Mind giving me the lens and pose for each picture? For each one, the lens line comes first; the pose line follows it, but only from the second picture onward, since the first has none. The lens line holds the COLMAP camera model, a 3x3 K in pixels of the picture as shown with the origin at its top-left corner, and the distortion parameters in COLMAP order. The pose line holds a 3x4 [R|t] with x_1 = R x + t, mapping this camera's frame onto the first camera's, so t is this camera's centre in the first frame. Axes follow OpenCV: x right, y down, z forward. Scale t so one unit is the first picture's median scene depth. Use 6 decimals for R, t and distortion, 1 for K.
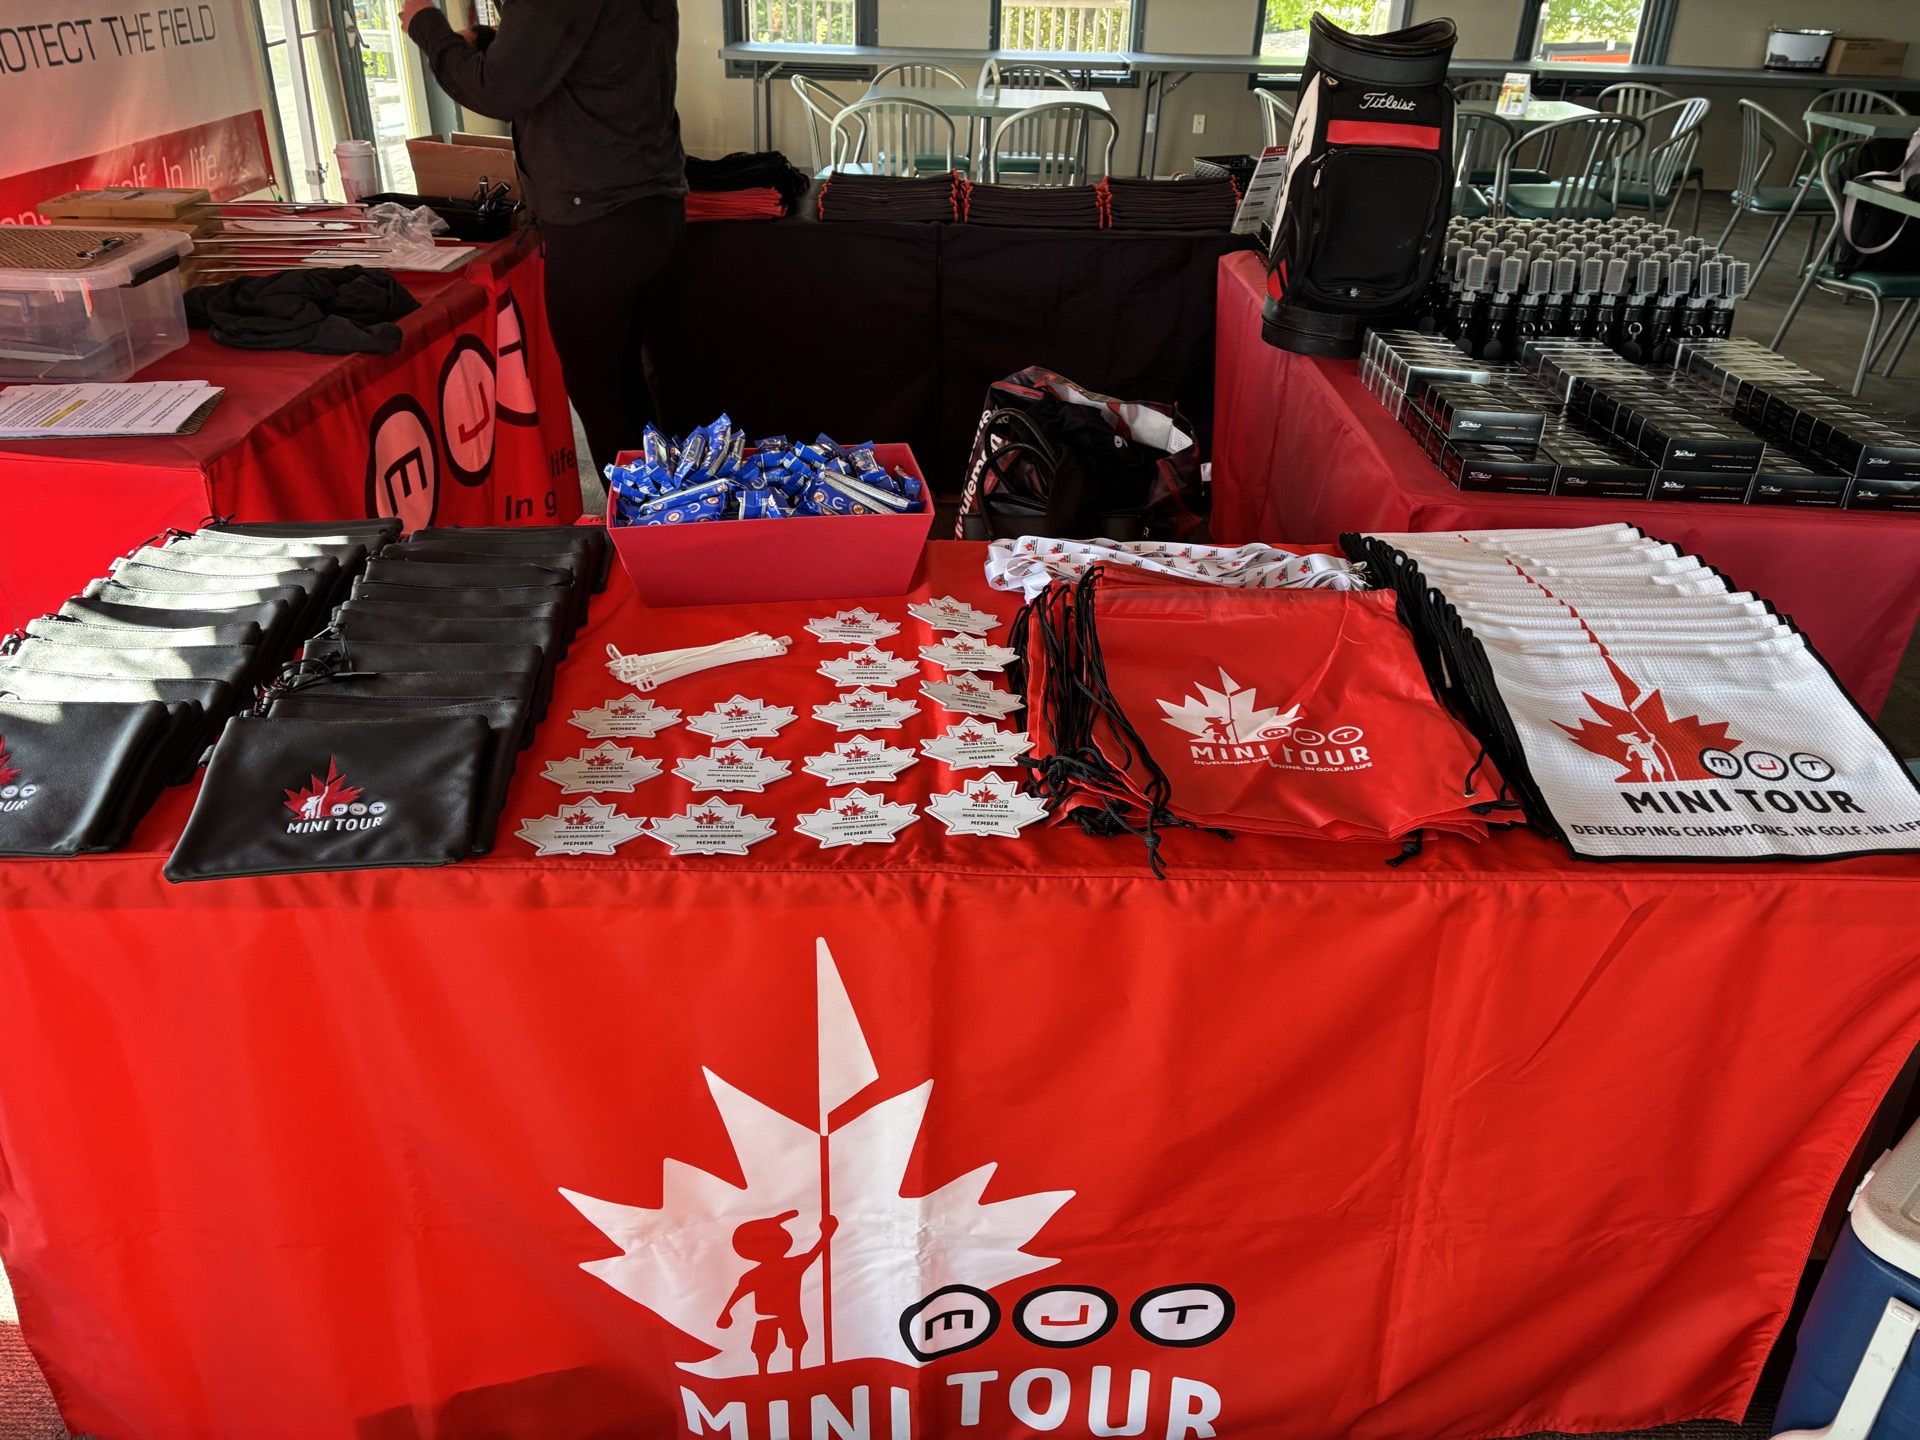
lens RADIAL K [[1455.9, 0, 955.5], [0, 1455.9, 736.9], [0, 0, 1]] dist [0.028900, -0.006953]
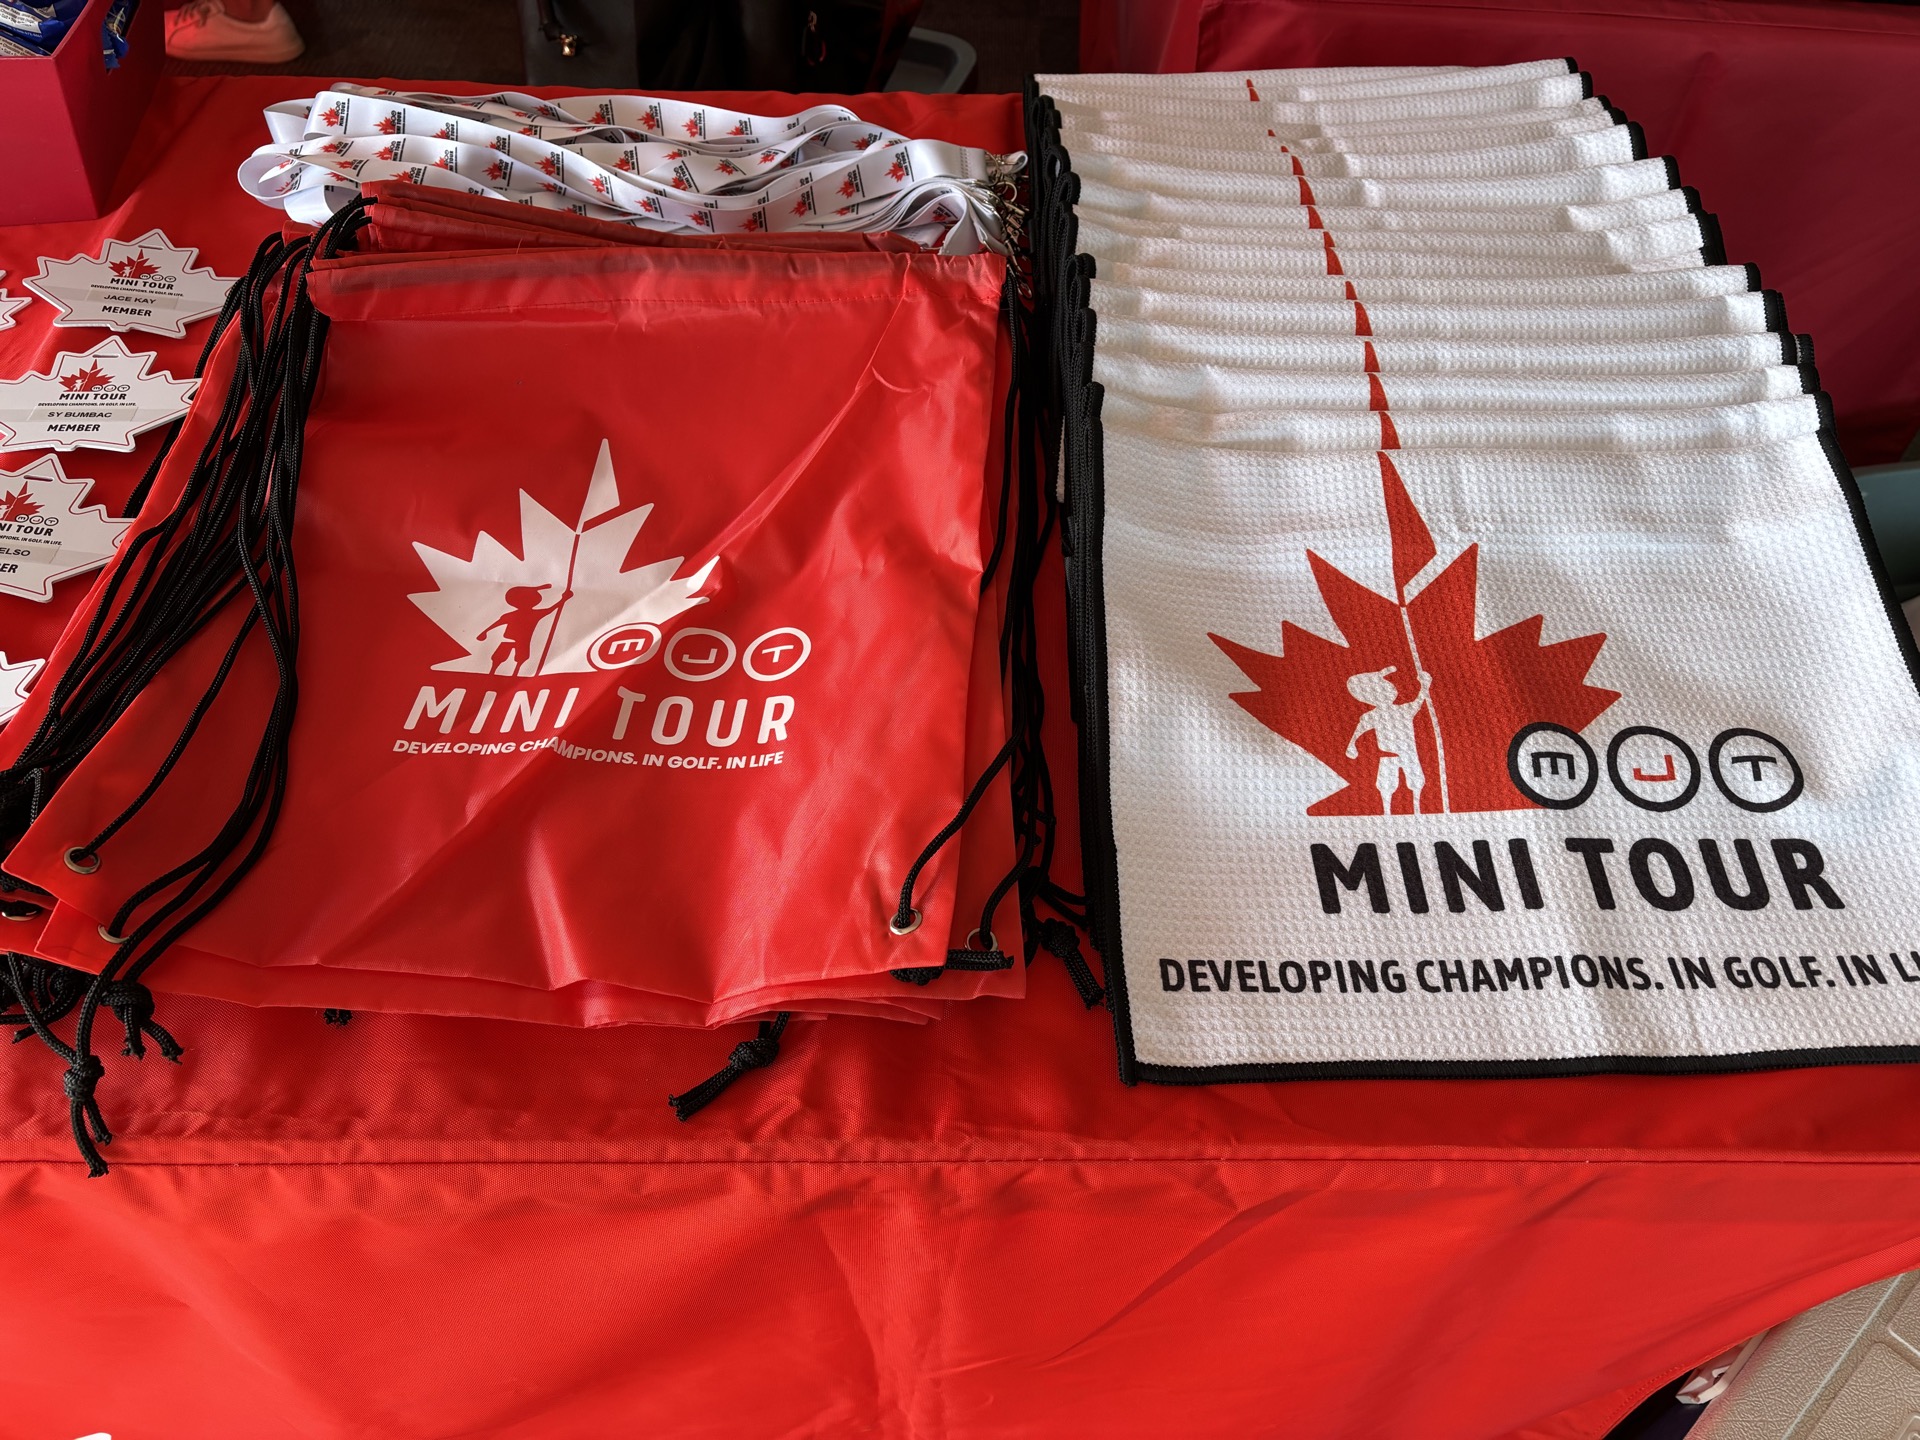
lens RADIAL K [[1449.3, 0, 956.8], [0, 1449.3, 735.4], [0, 0, 1]] dist [0.018701, 0.000484]
pose [[0.999831, 0.016377, -0.008338, 0.310972], [-0.012146, 0.929367, 0.368956, -0.139340], [0.013791, -0.368792, 0.929409, 0.532402]]
